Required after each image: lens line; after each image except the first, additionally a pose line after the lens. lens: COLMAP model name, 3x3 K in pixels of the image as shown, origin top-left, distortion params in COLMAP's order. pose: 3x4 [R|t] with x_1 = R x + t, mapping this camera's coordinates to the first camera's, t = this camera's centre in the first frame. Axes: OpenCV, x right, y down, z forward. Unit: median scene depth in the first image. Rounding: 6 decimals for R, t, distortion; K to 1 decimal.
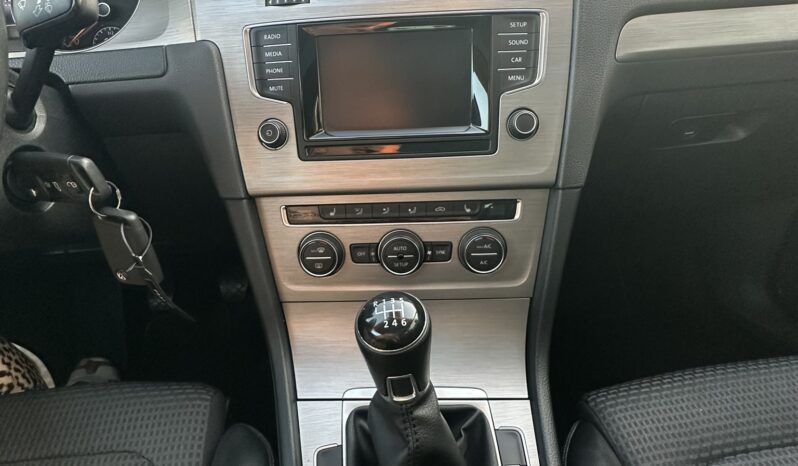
lens RADIAL K [[432.5, 0, 399.0], [0, 432.5, 233.0], [0, 0, 1]] dist [-0.001410, 0.000063]
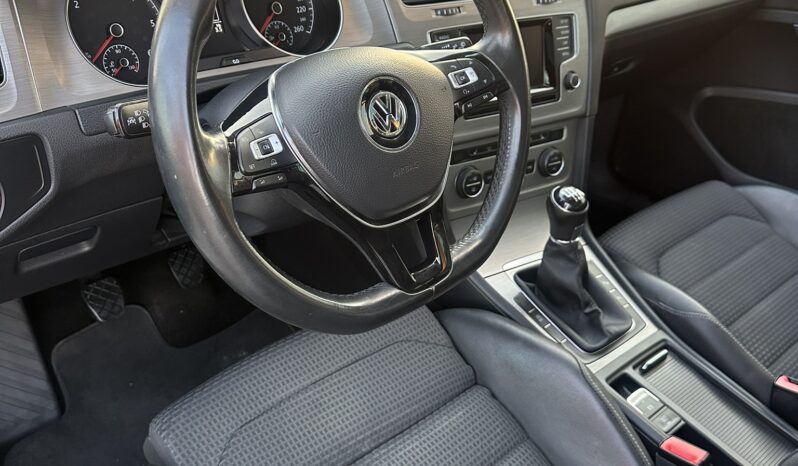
lens RADIAL K [[754.4, 0, 399.0], [0, 754.4, 233.0], [0, 0, 1]] dist [0.213124, -0.506256]
pose [[0.802660, -0.206552, 0.559530, -1.942997], [0.160022, 0.978303, 0.131589, -0.165964], [-0.574570, -0.016084, 0.818297, -1.008642]]
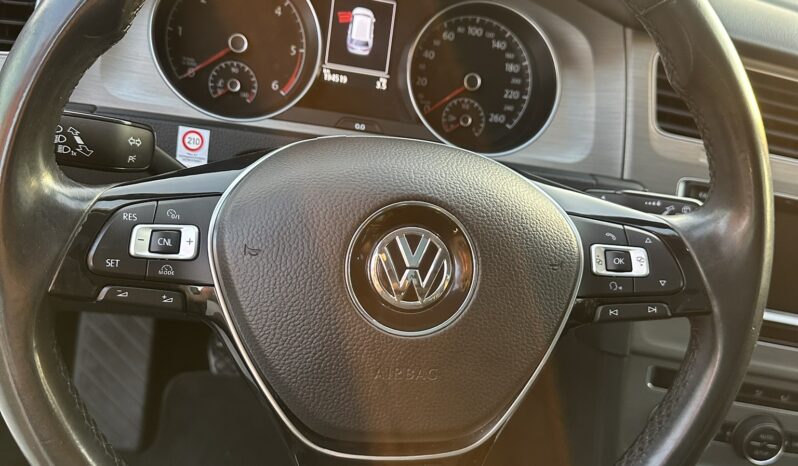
lens RADIAL K [[754.4, 0, 399.0], [0, 754.4, 233.0], [0, 0, 1]] dist [0.213124, -0.506256]
pose [[0.968424, 0.205719, 0.140834, -1.105205], [-0.210692, 0.977323, 0.021192, -0.266358], [-0.133281, -0.050195, 0.989806, -0.514114]]
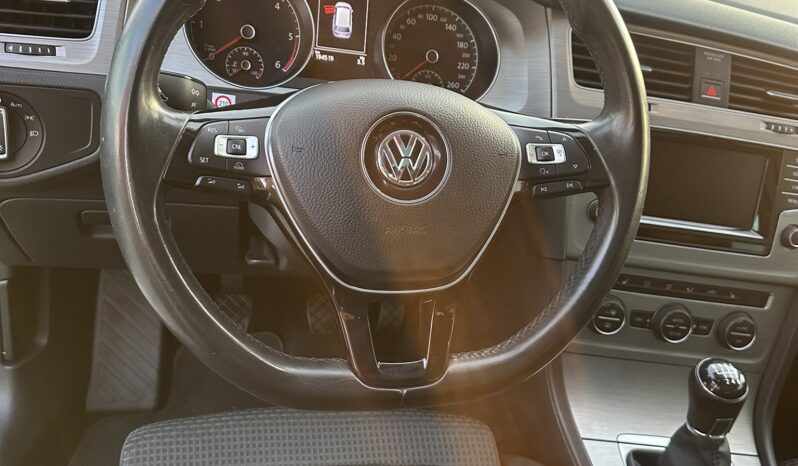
lens RADIAL K [[754.4, 0, 399.0], [0, 754.4, 233.0], [0, 0, 1]] dist [0.213124, -0.506256]
pose [[0.969685, 0.153629, 0.190022, -1.201380], [-0.152128, 0.988104, -0.022548, -0.038233], [-0.191225, -0.007044, 0.981521, -0.942843]]
